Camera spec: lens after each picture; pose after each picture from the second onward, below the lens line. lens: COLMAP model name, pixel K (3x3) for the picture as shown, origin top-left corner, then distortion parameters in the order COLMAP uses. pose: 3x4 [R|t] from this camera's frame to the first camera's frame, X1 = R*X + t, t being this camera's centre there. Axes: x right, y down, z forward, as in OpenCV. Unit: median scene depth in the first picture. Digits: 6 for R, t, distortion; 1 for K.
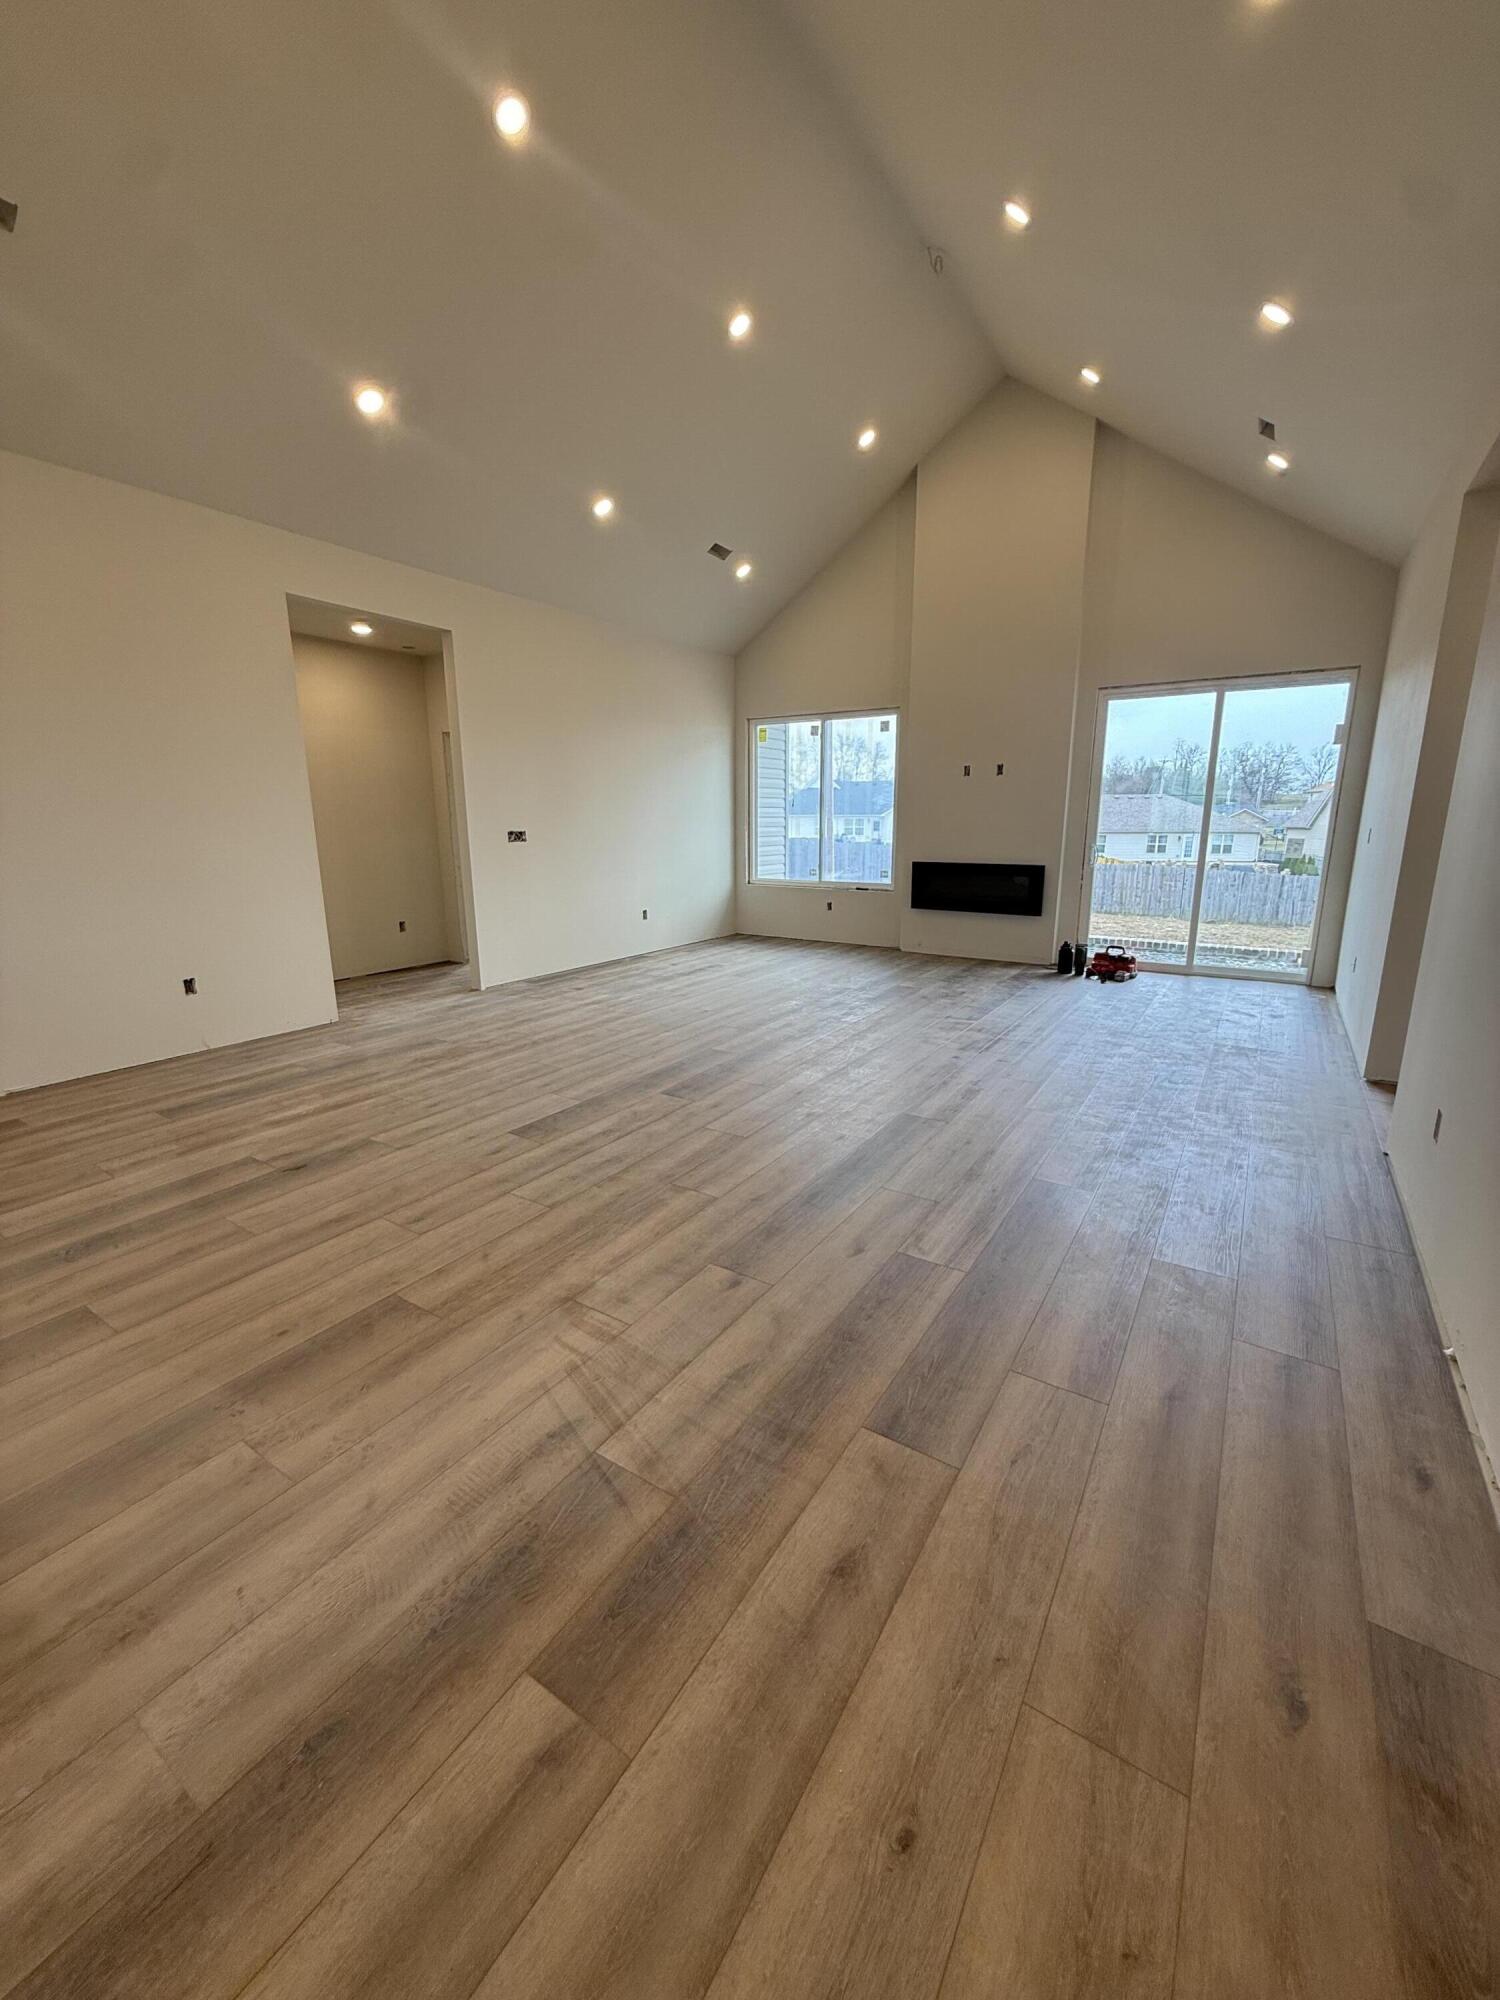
lens RADIAL K [[800.3, 0, 754.8], [0, 800.3, 1001.4], [0, 0, 1]] dist [-0.000415, 0.000004]
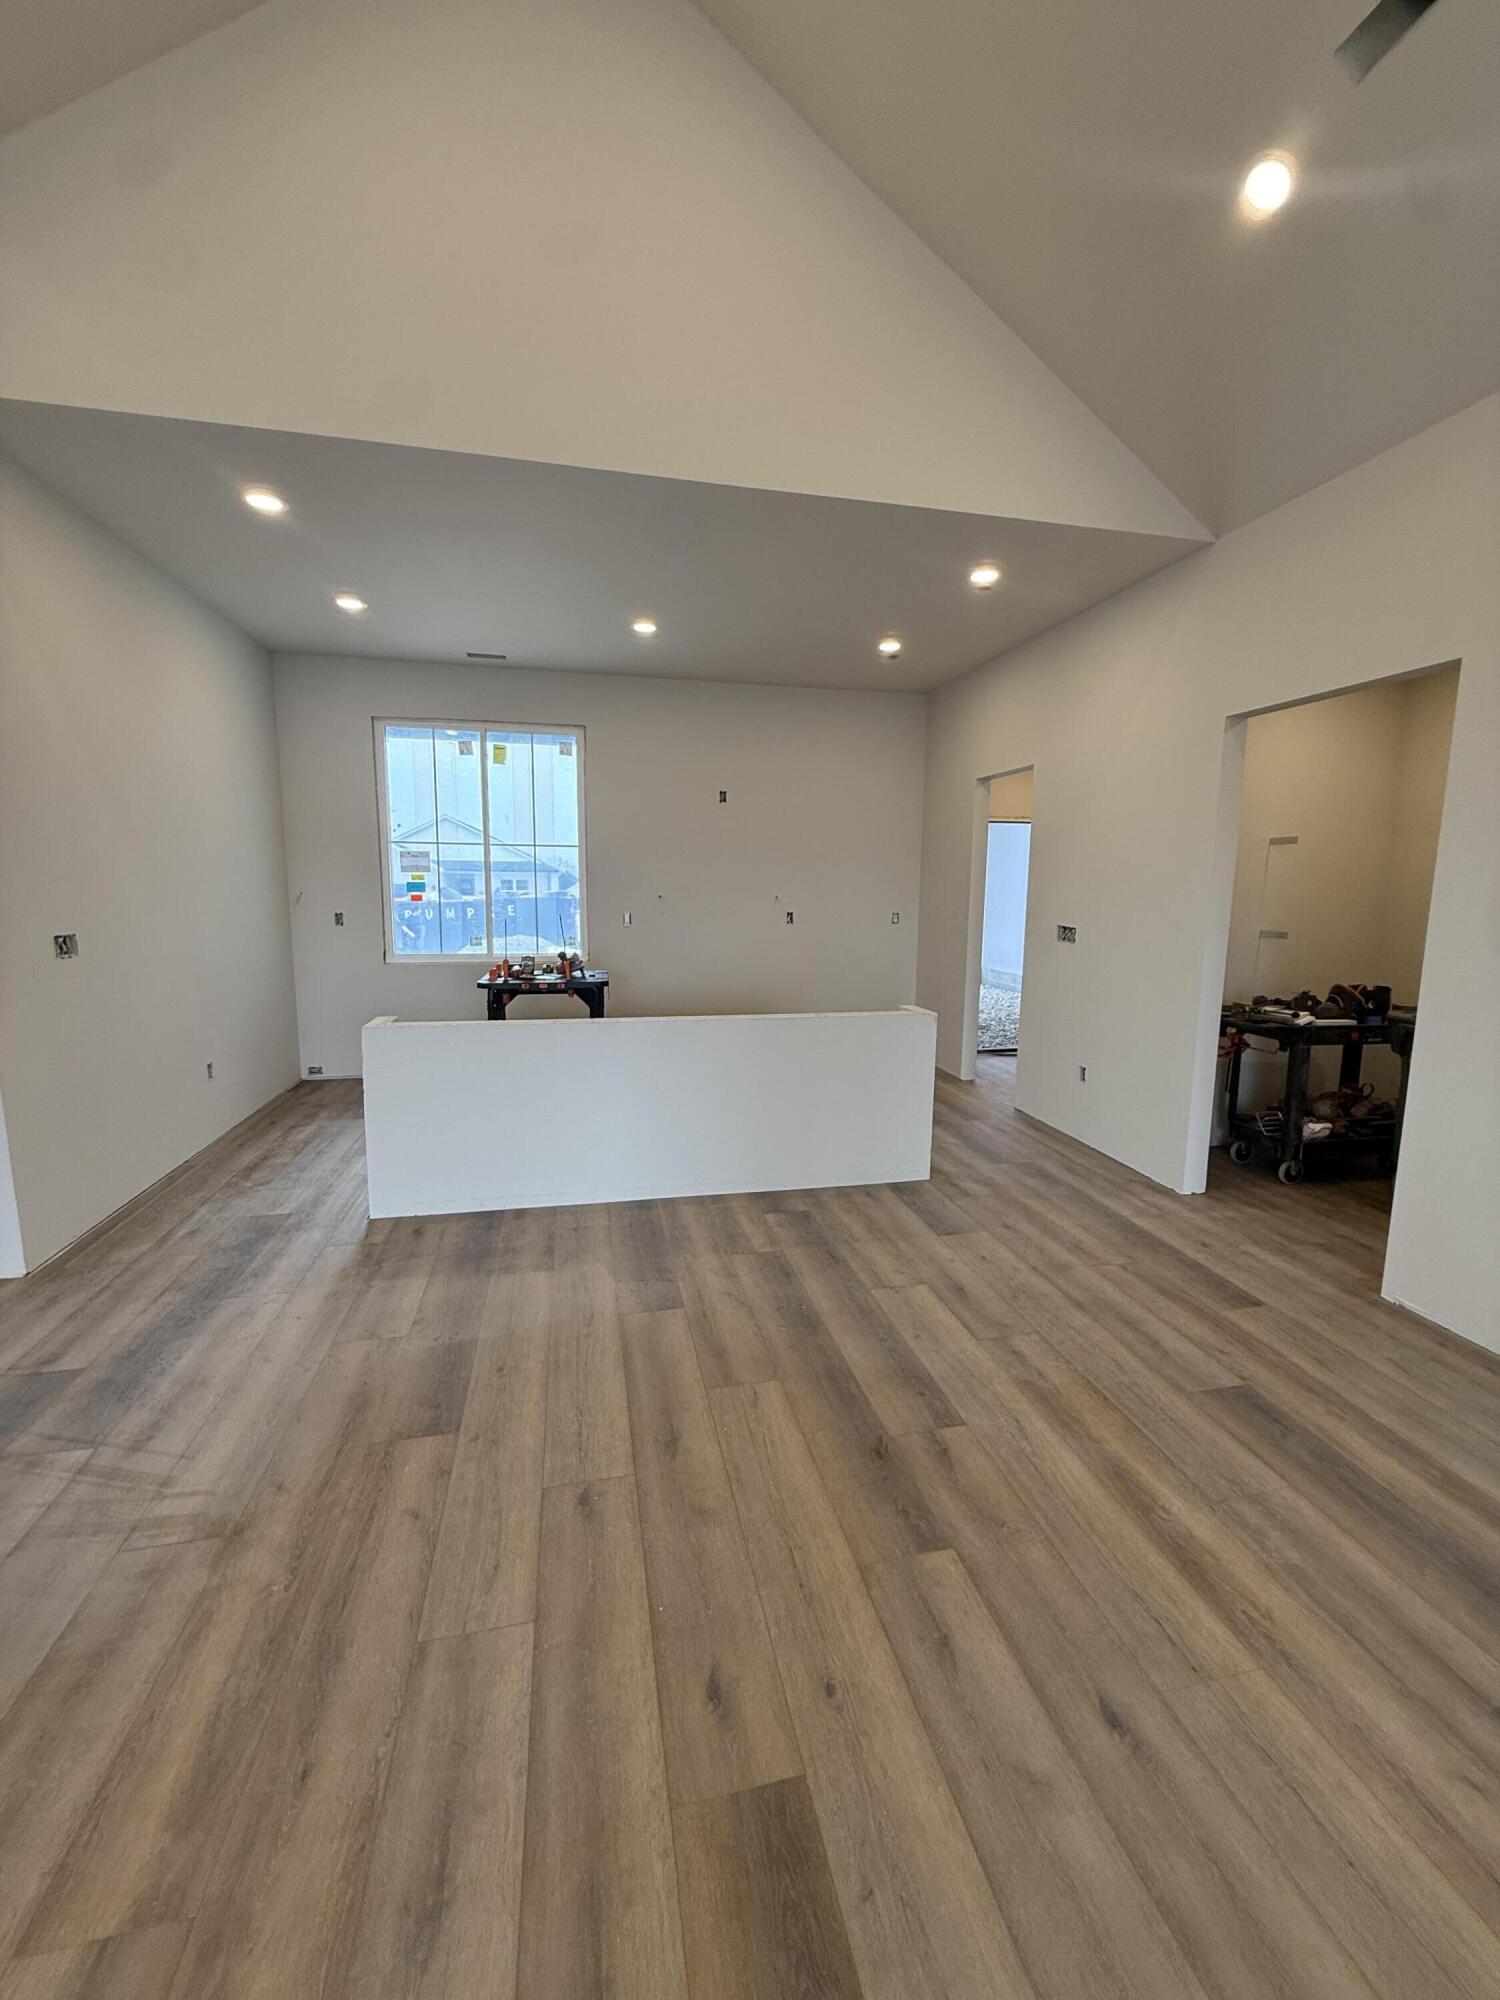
lens RADIAL K [[800.3, 0, 741.6], [0, 800.3, 987.4], [0, 0, 1]] dist [-0.000415, 0.000004]
pose [[-0.710161, 0.088274, -0.698484, -0.055058], [-0.163026, 0.944525, 0.285121, -0.291589], [0.684905, 0.316353, -0.656374, 1.107782]]
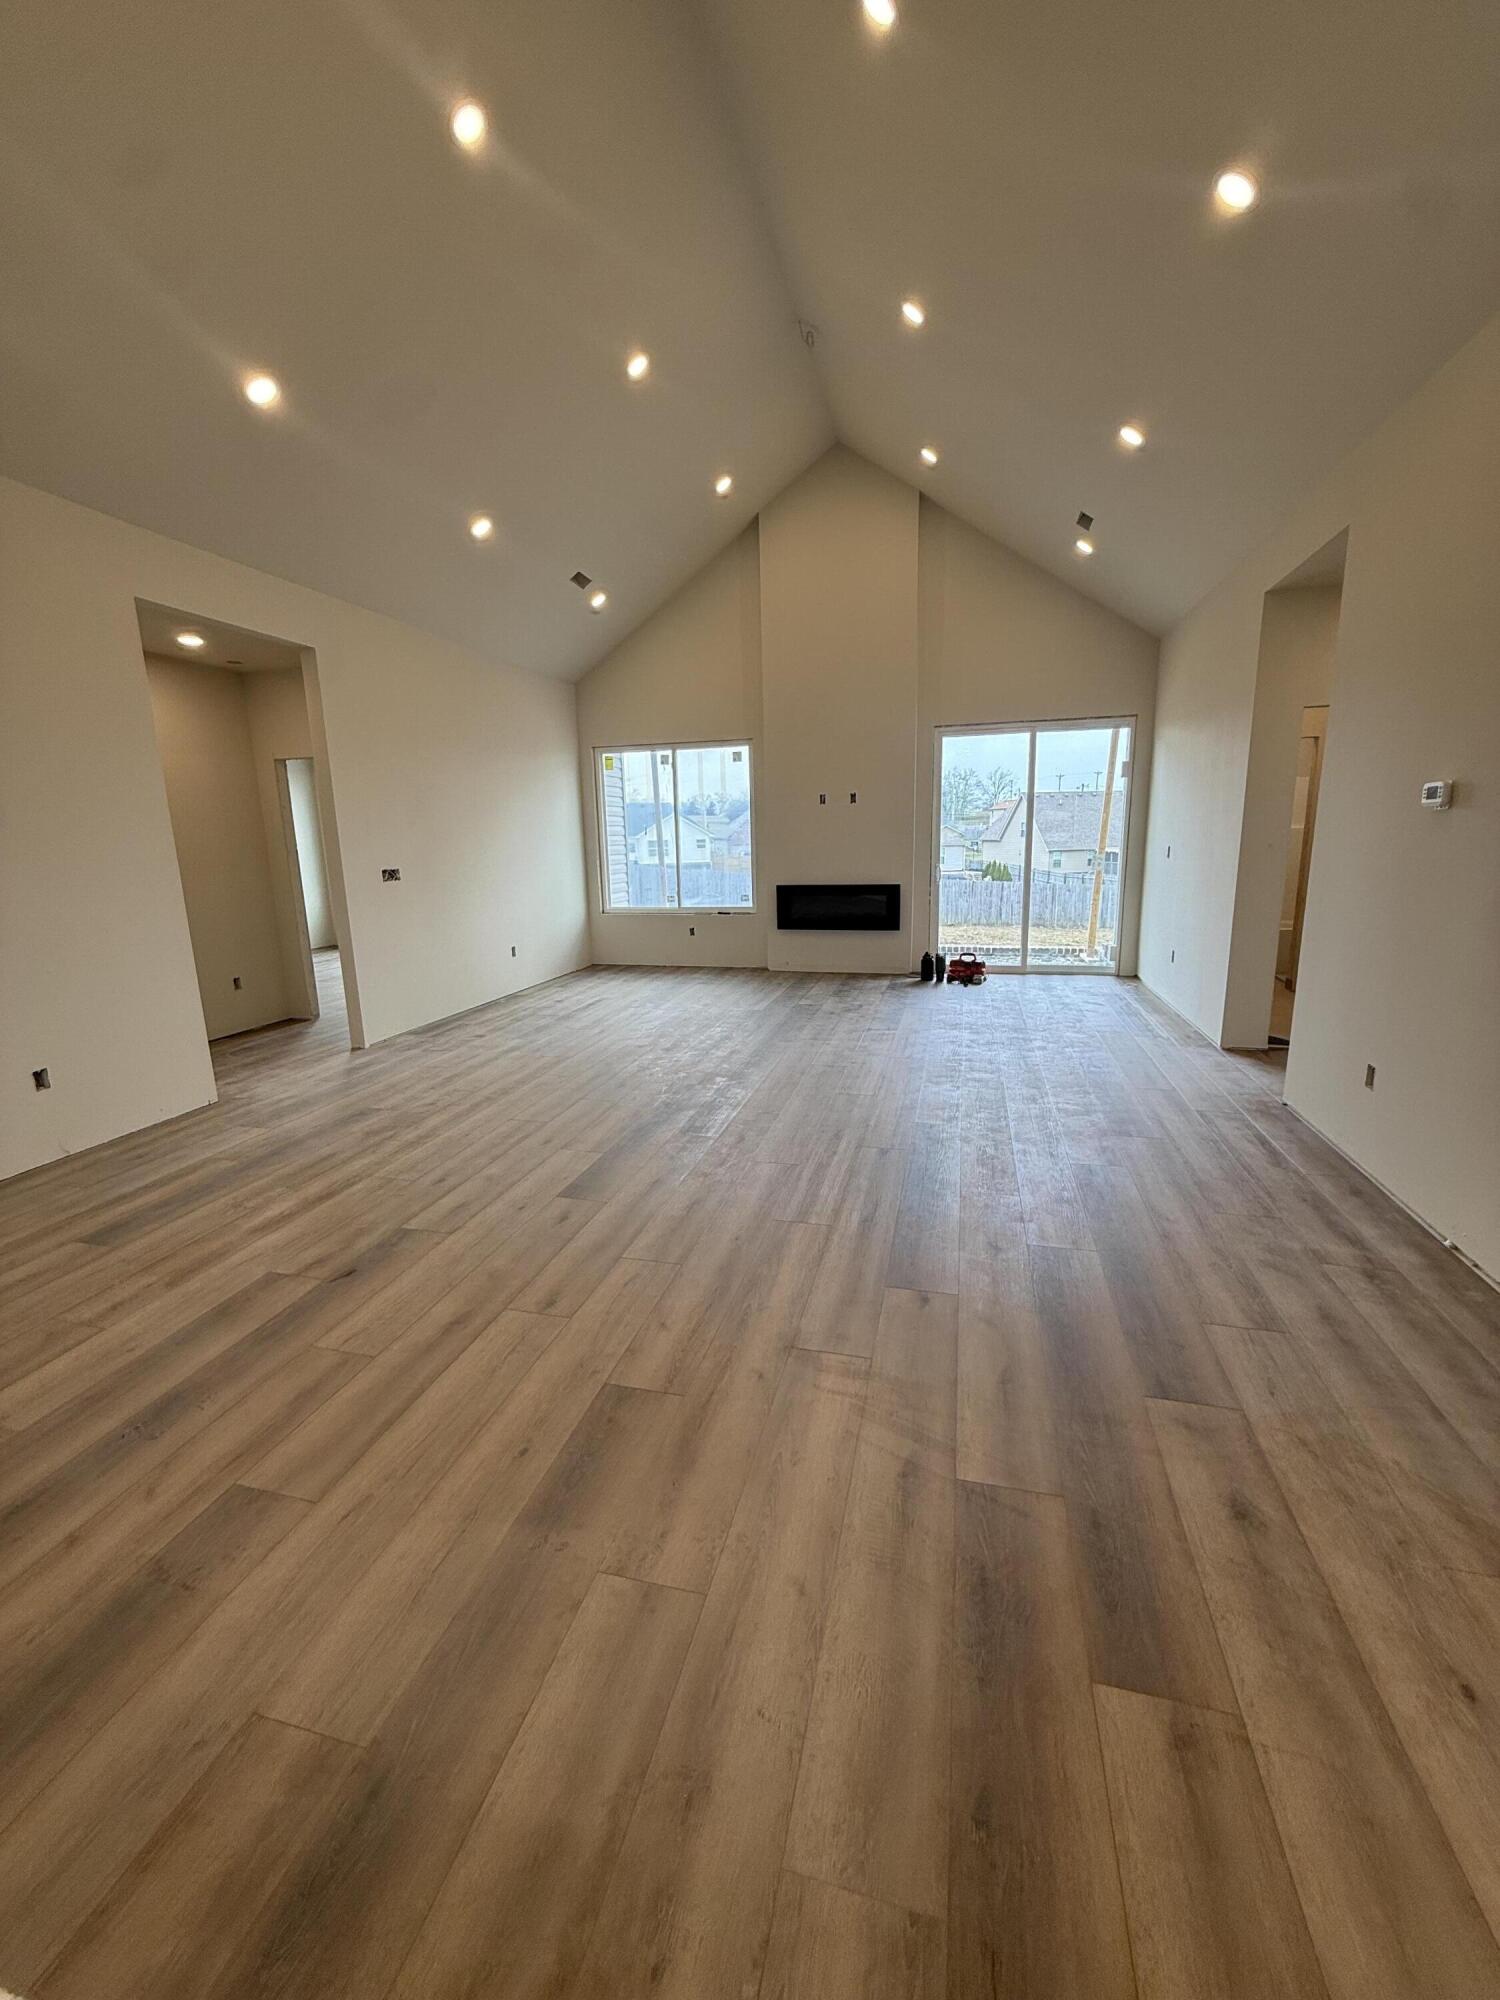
lens RADIAL K [[800.3, 0, 753.0], [0, 800.3, 1000.8], [0, 0, 1]] dist [-0.000415, 0.000004]
pose [[0.949309, -0.081987, 0.303464, -0.353931], [0.089635, 0.995910, -0.011337, -0.031745], [-0.301293, 0.037963, 0.952775, 0.035094]]
